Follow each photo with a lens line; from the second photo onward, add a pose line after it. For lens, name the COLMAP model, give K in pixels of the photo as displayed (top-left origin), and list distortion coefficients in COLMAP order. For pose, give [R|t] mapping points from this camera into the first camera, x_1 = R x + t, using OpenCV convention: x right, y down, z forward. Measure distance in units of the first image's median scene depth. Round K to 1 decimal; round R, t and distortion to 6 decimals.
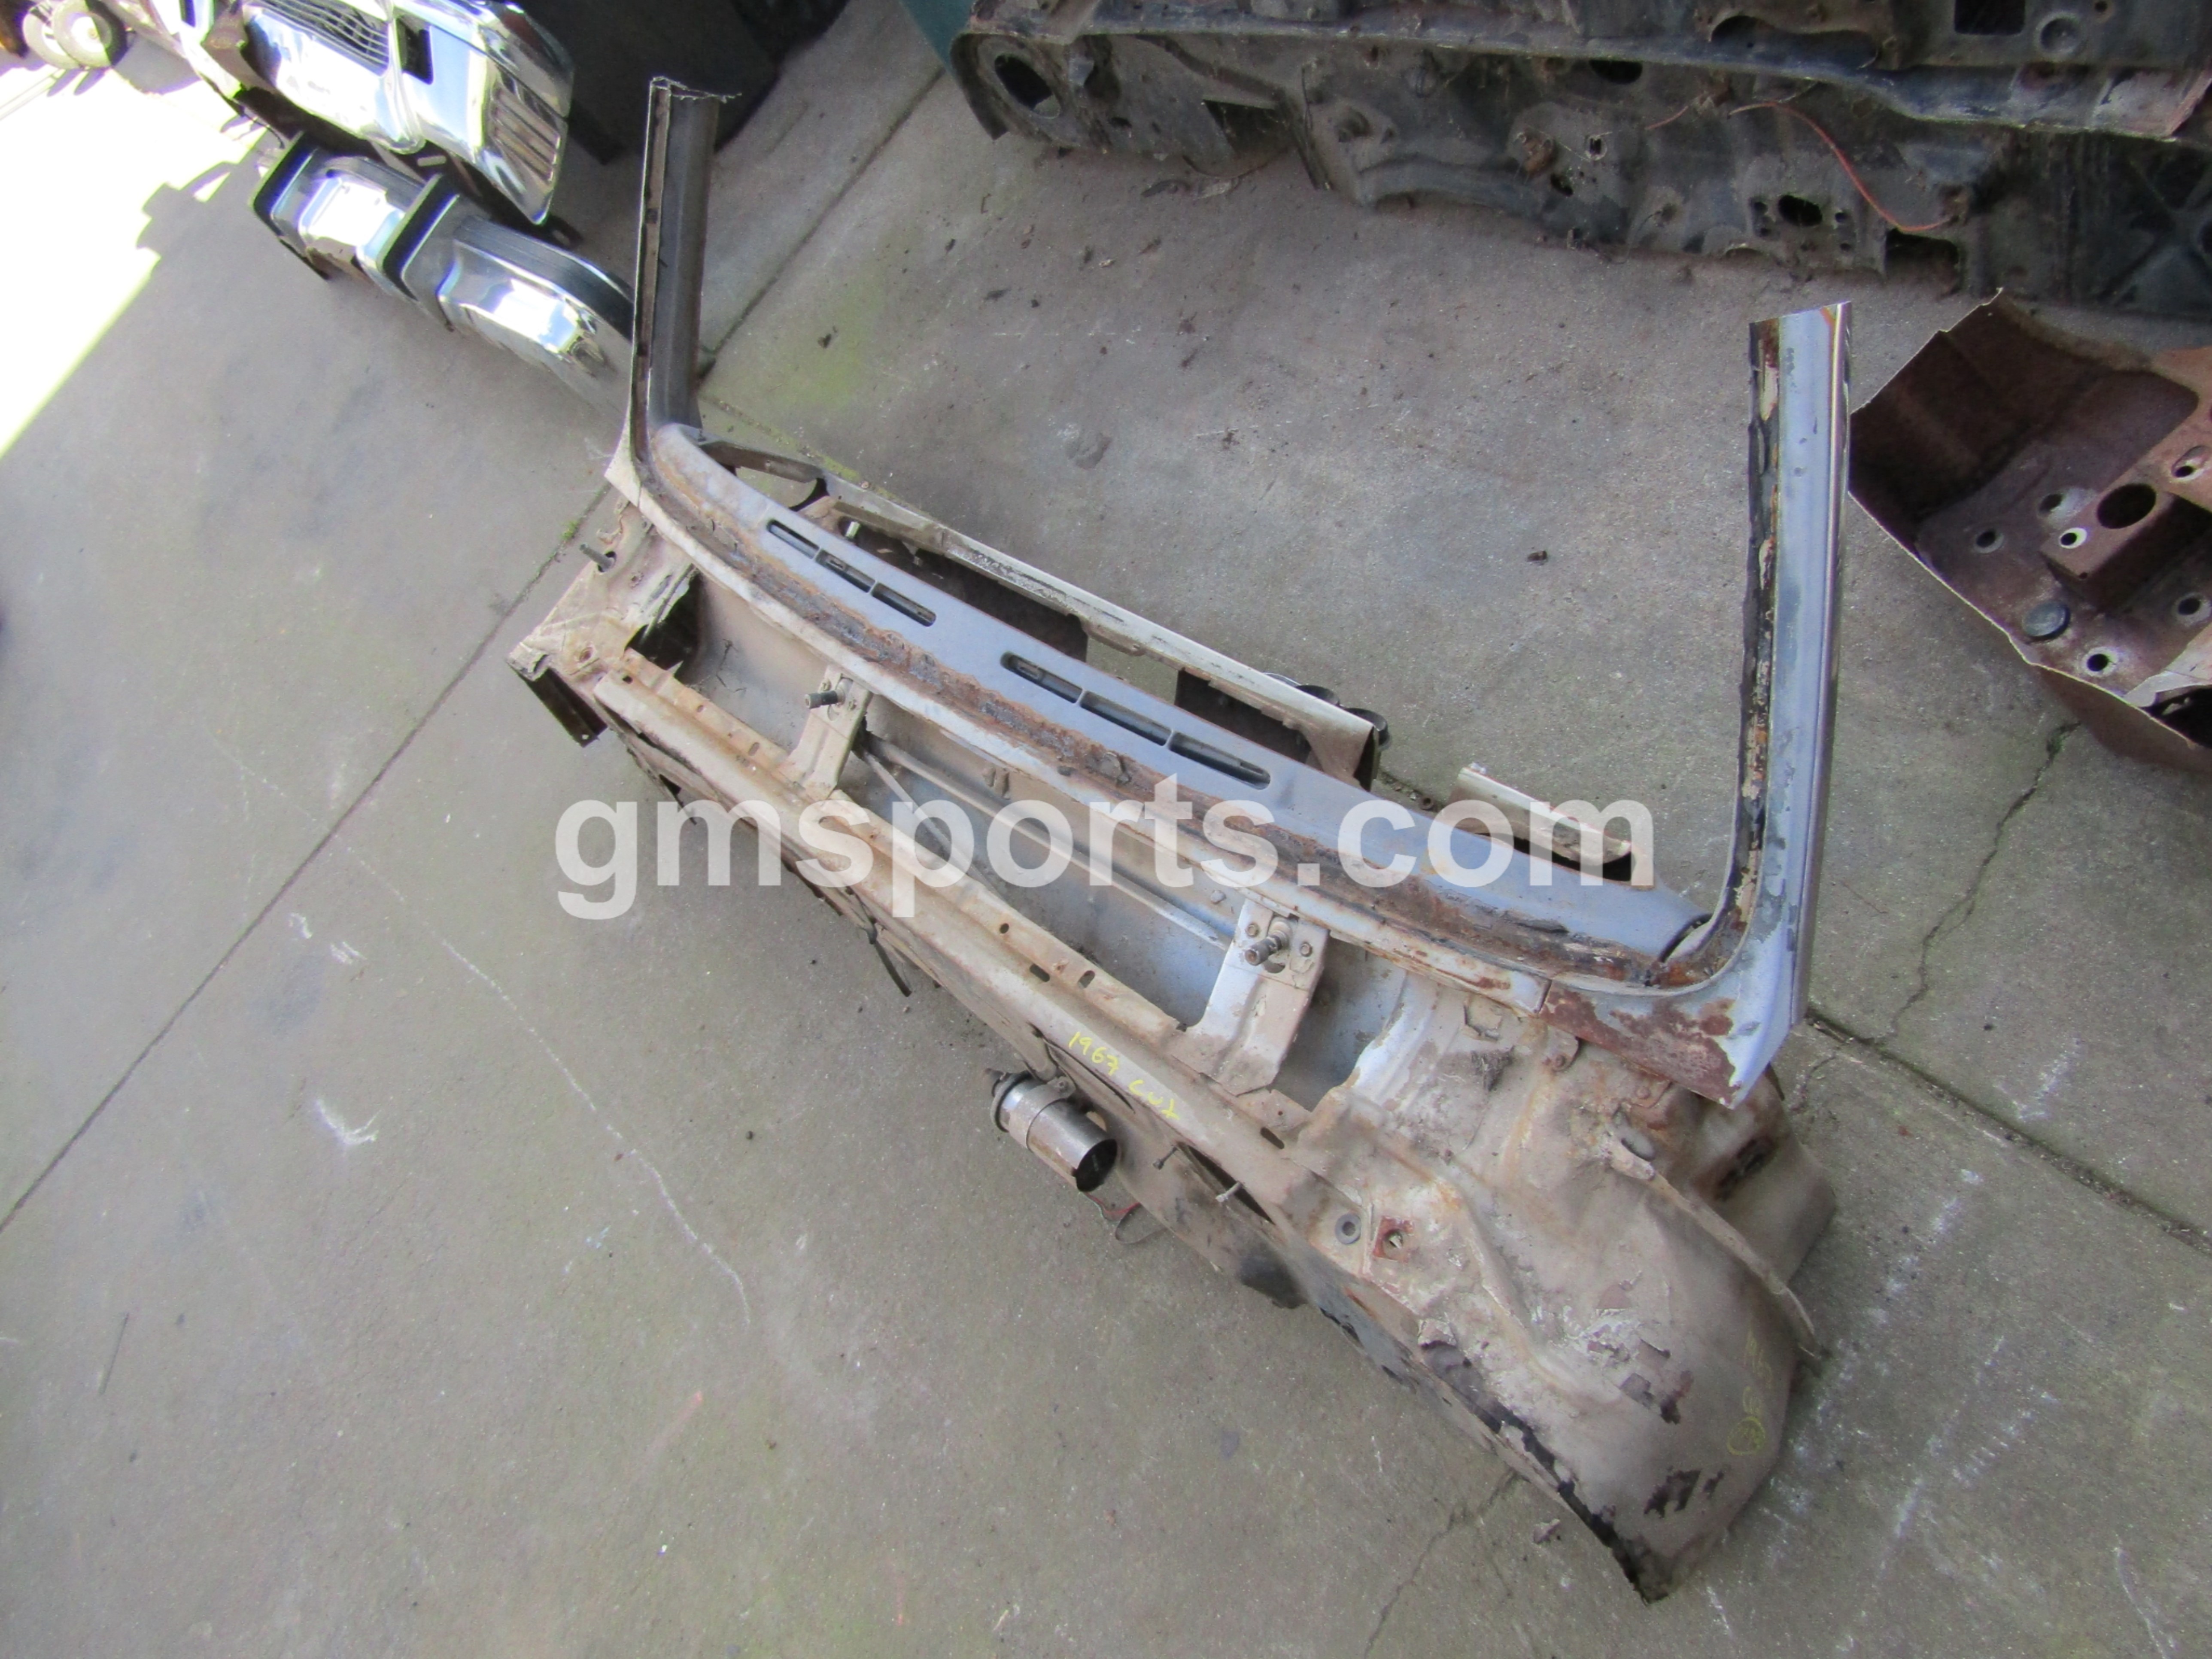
lens RADIAL K [[1579.6, 0, 1119.4], [0, 1579.6, 839.7], [0, 0, 1]] dist [-0.007202, 0.000627]
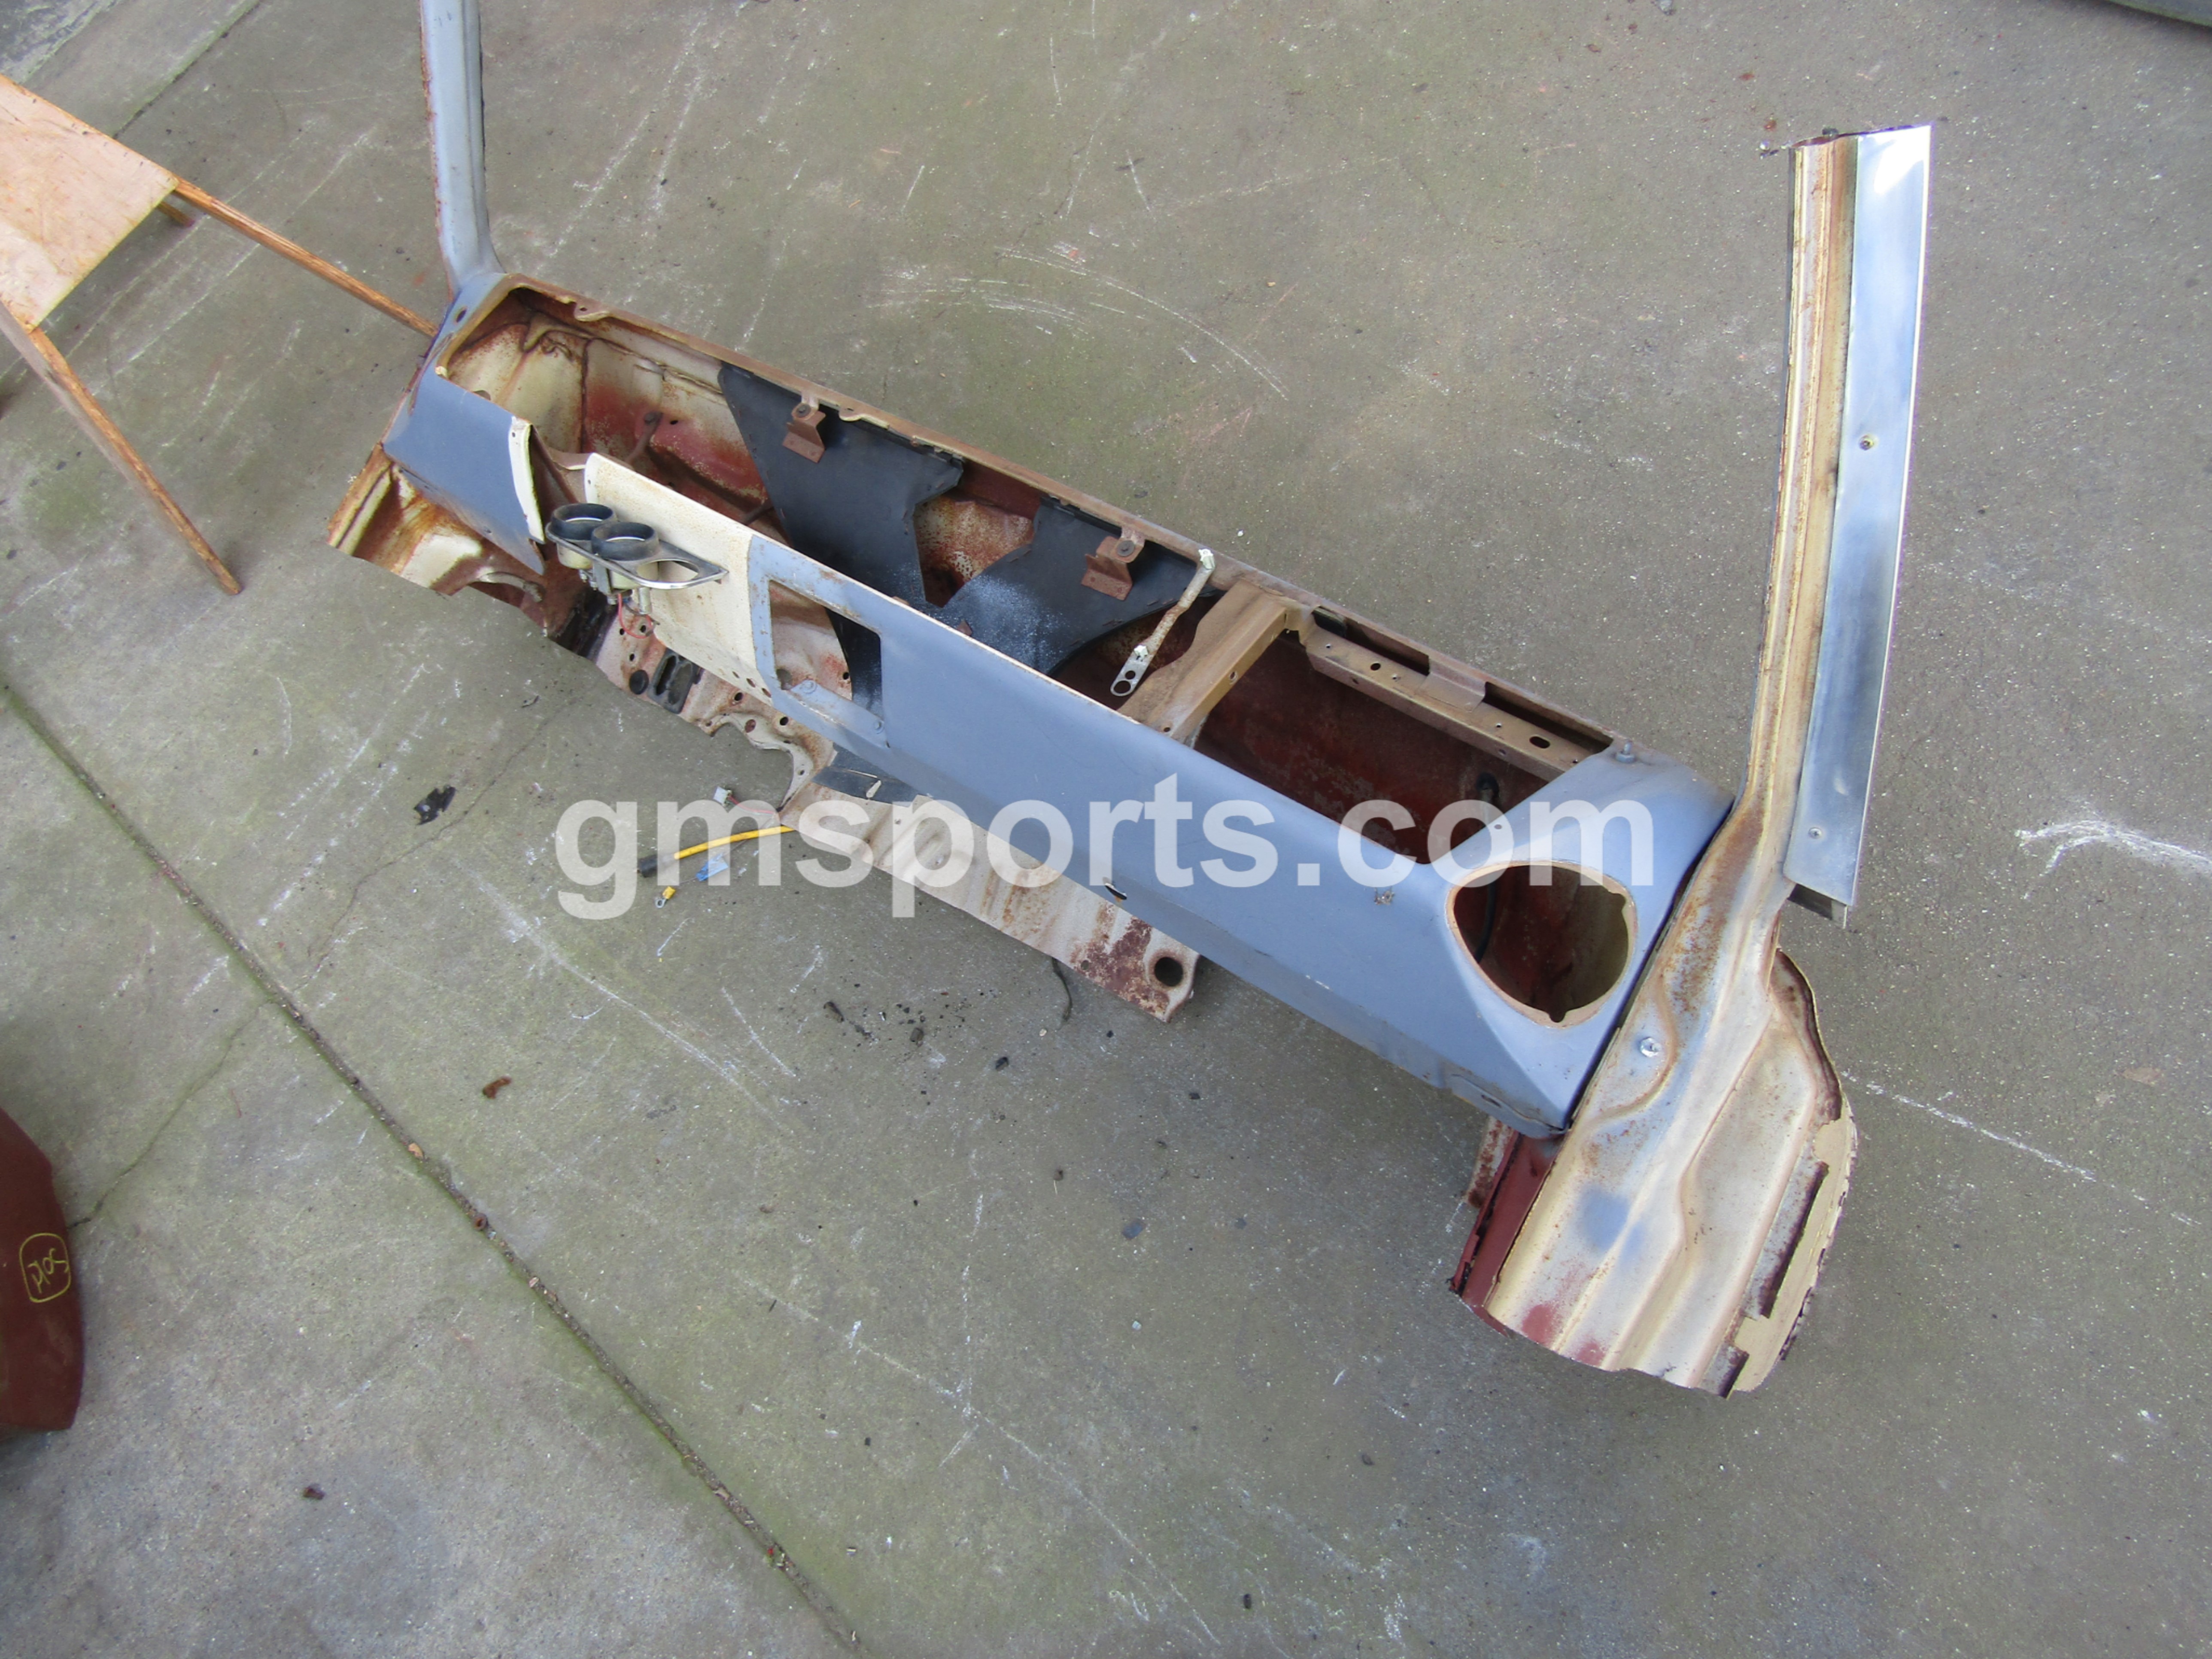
lens RADIAL K [[1579.6, 0, 1092.5], [0, 1579.6, 828.1], [0, 0, 1]] dist [-0.007202, 0.000627]
pose [[-0.680964, 0.408304, 0.607928, -0.829132], [0.305277, -0.596302, 0.742449, -0.523324], [0.665653, 0.691167, 0.281414, 0.803531]]
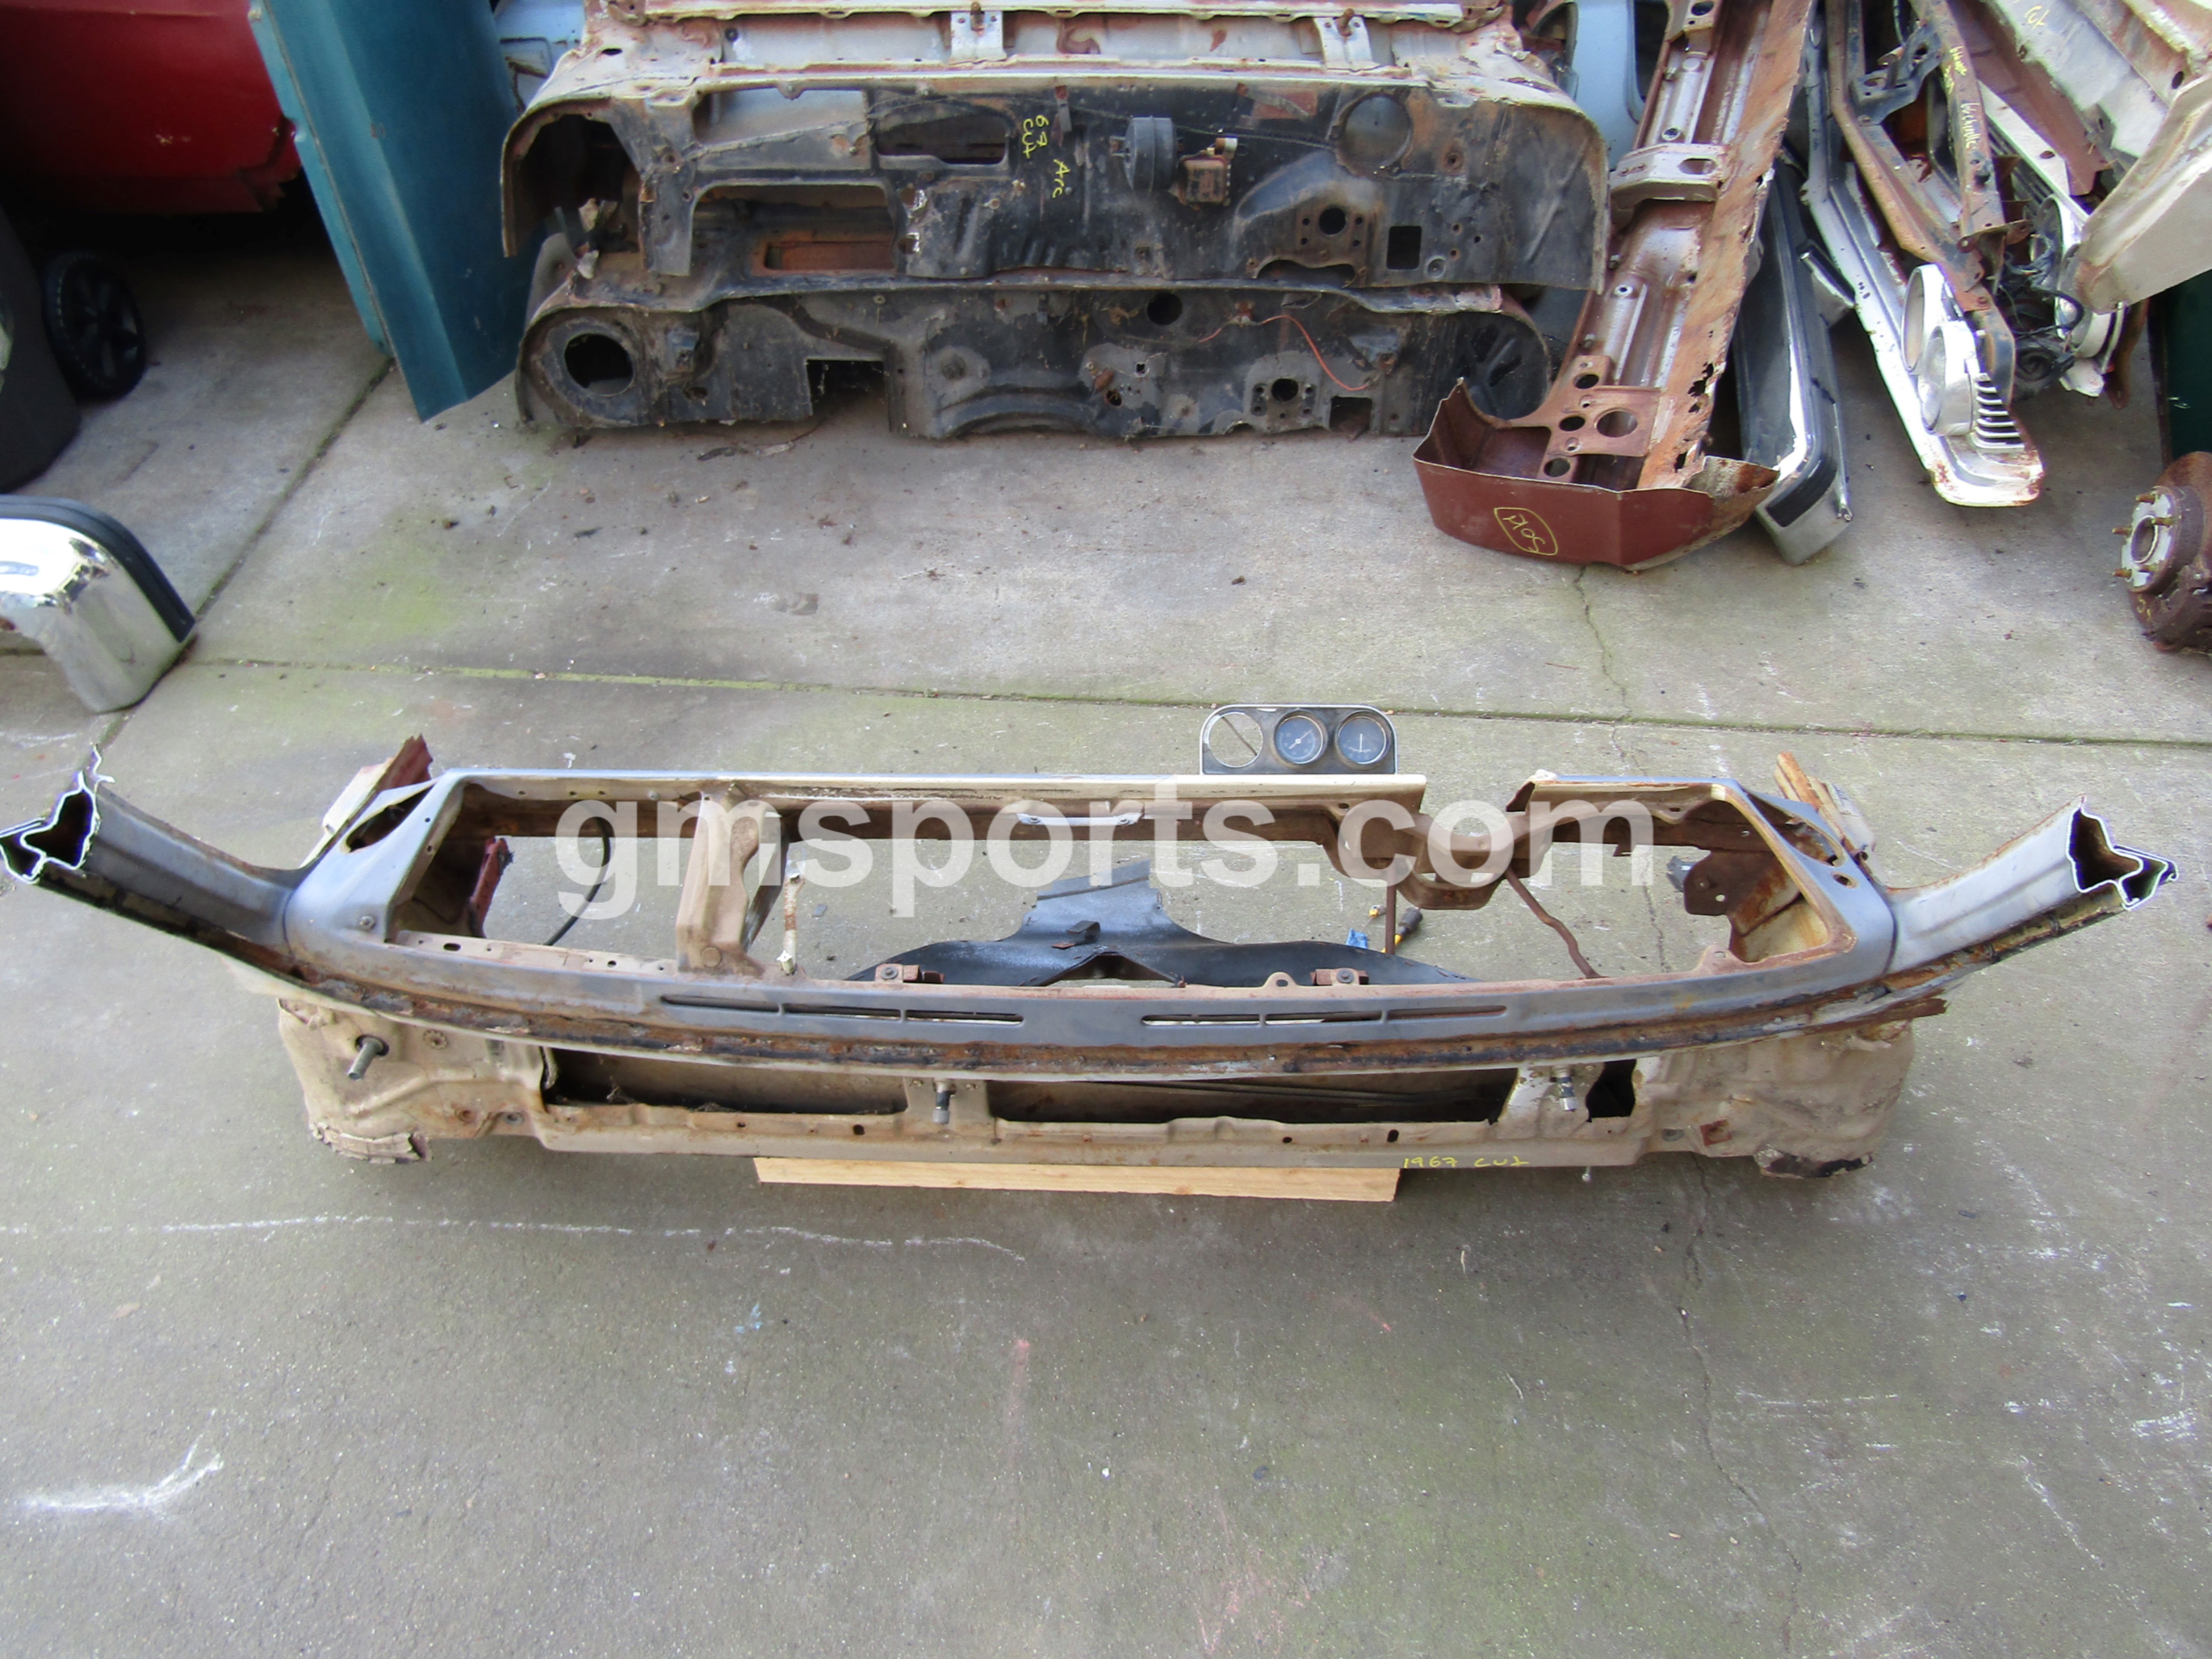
lens RADIAL K [[1579.6, 0, 1122.3], [0, 1579.6, 826.3], [0, 0, 1]] dist [-0.007202, 0.000627]
pose [[0.659886, -0.074323, 0.747681, -0.968485], [0.394372, 0.881266, -0.260462, 0.380727], [-0.639548, 0.466739, 0.610846, 0.287640]]
